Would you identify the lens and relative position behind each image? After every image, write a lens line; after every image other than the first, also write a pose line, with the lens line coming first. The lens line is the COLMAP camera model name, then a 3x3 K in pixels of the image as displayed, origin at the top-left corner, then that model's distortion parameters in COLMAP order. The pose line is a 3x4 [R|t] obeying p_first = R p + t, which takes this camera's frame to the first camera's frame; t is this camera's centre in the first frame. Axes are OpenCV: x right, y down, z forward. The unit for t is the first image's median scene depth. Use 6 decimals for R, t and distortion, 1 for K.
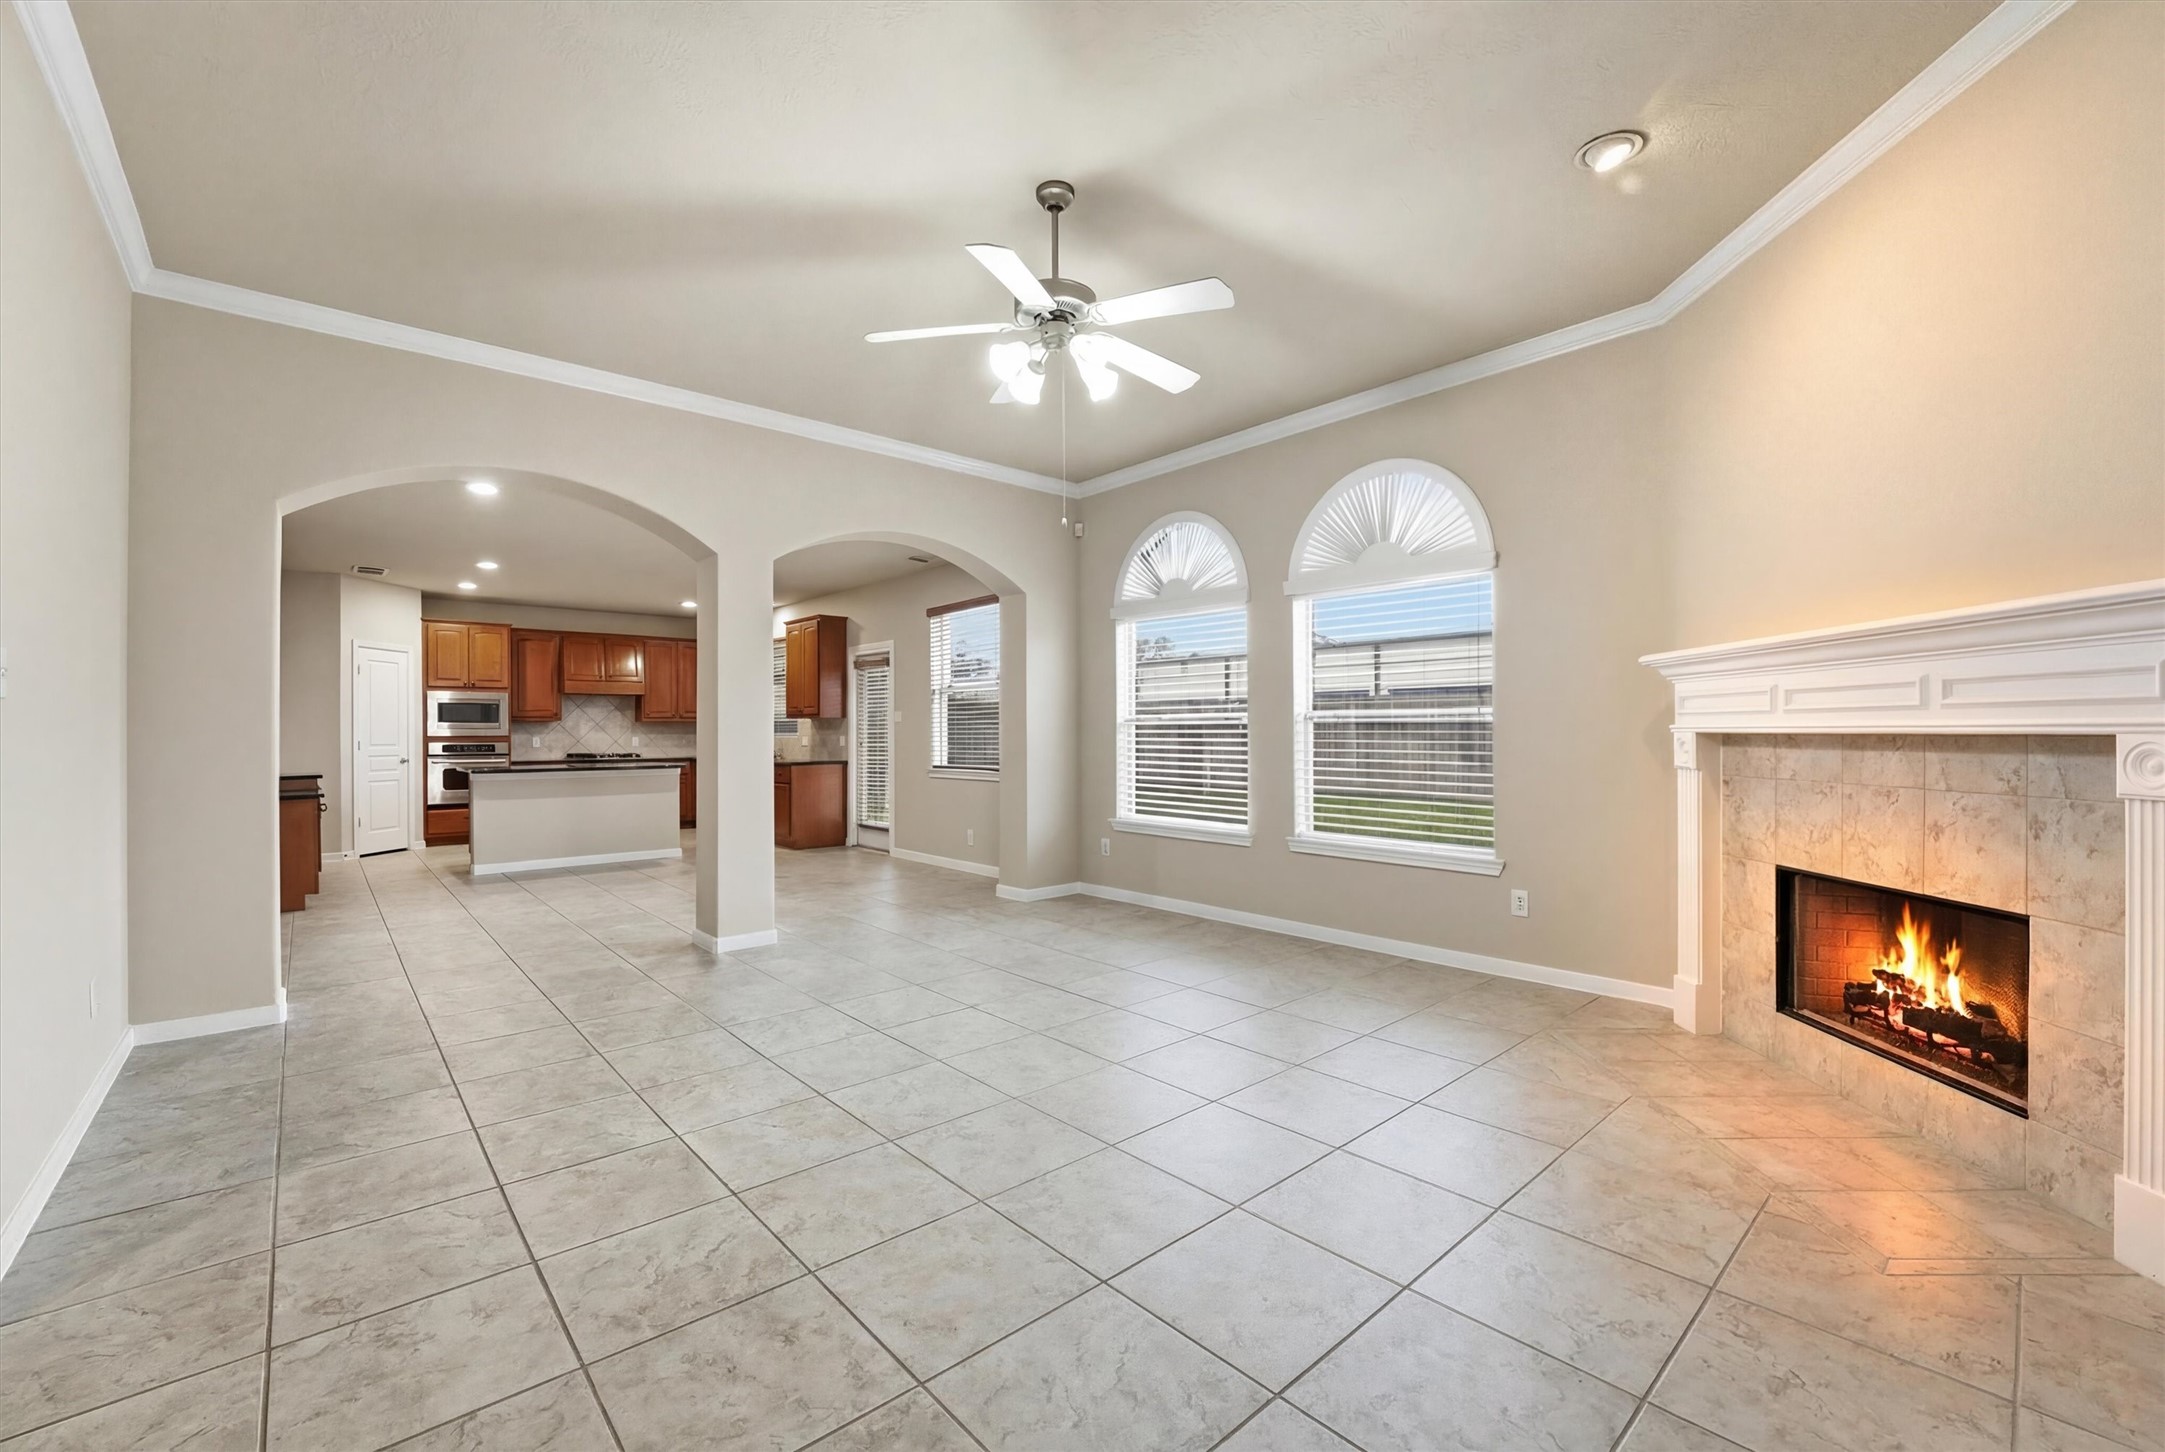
lens RADIAL K [[890.9, 0, 1098.9], [0, 890.9, 728.1], [0, 0, 1]] dist [-0.015921, -0.000182]
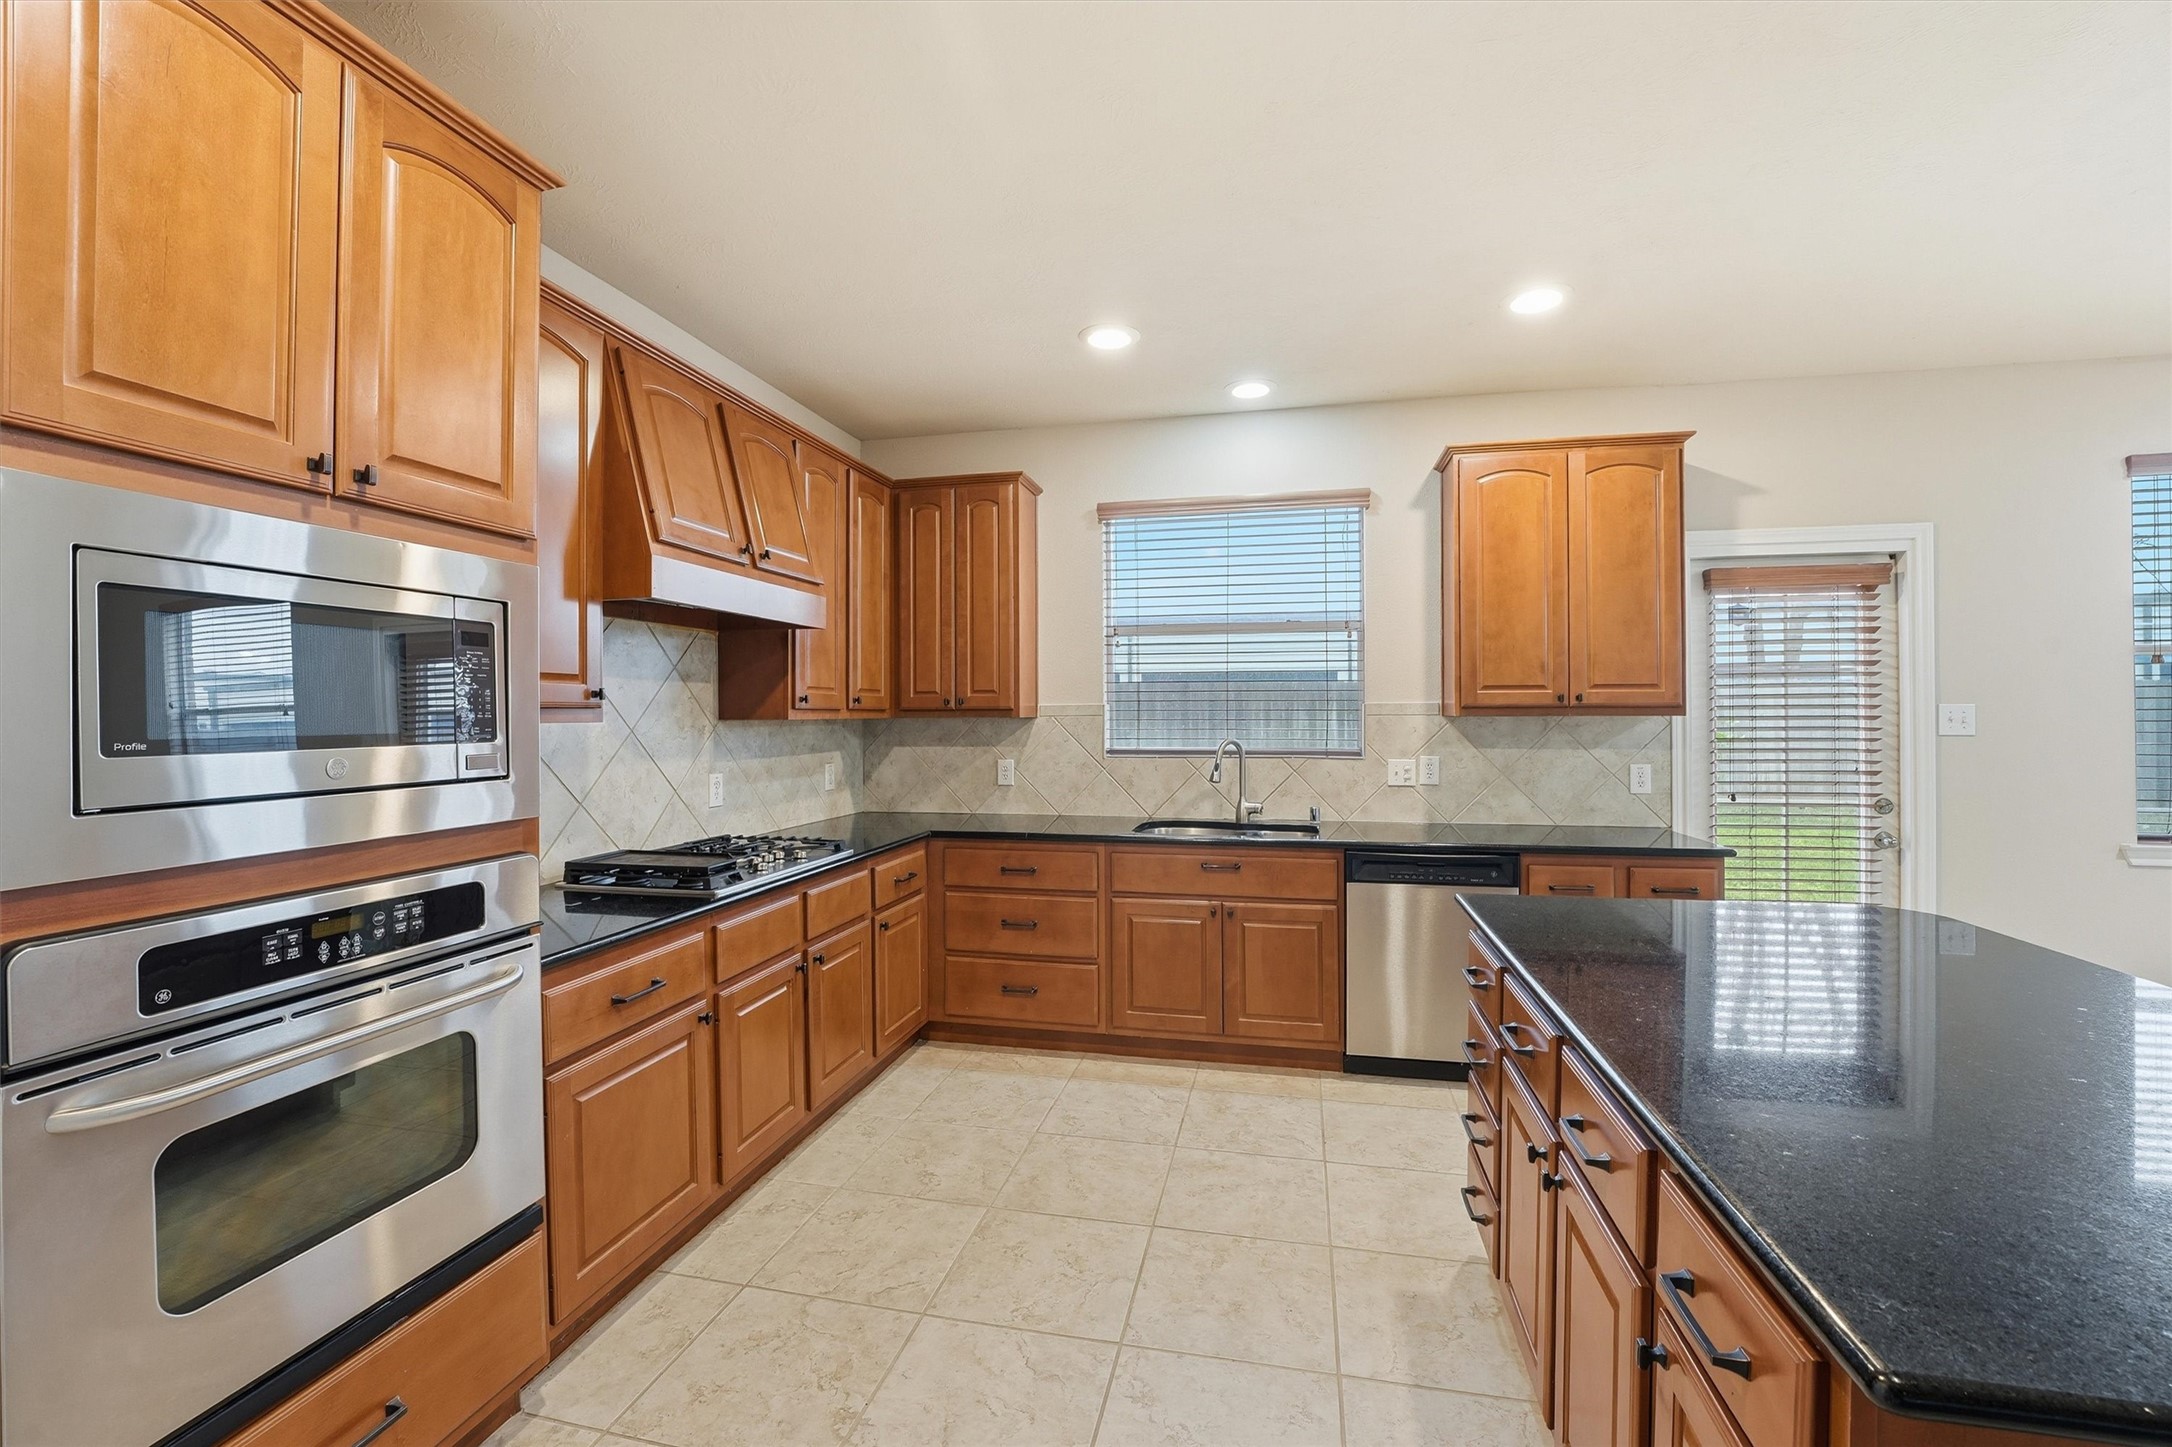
lens RADIAL K [[893.8, 0, 1102.4], [0, 893.8, 725.6], [0, 0, 1]] dist [-0.015921, -0.000182]
pose [[0.810962, -0.003780, 0.585087, -1.265951], [-0.002159, 0.999953, 0.009453, -0.019194], [-0.585095, -0.008930, 0.810916, 1.502454]]
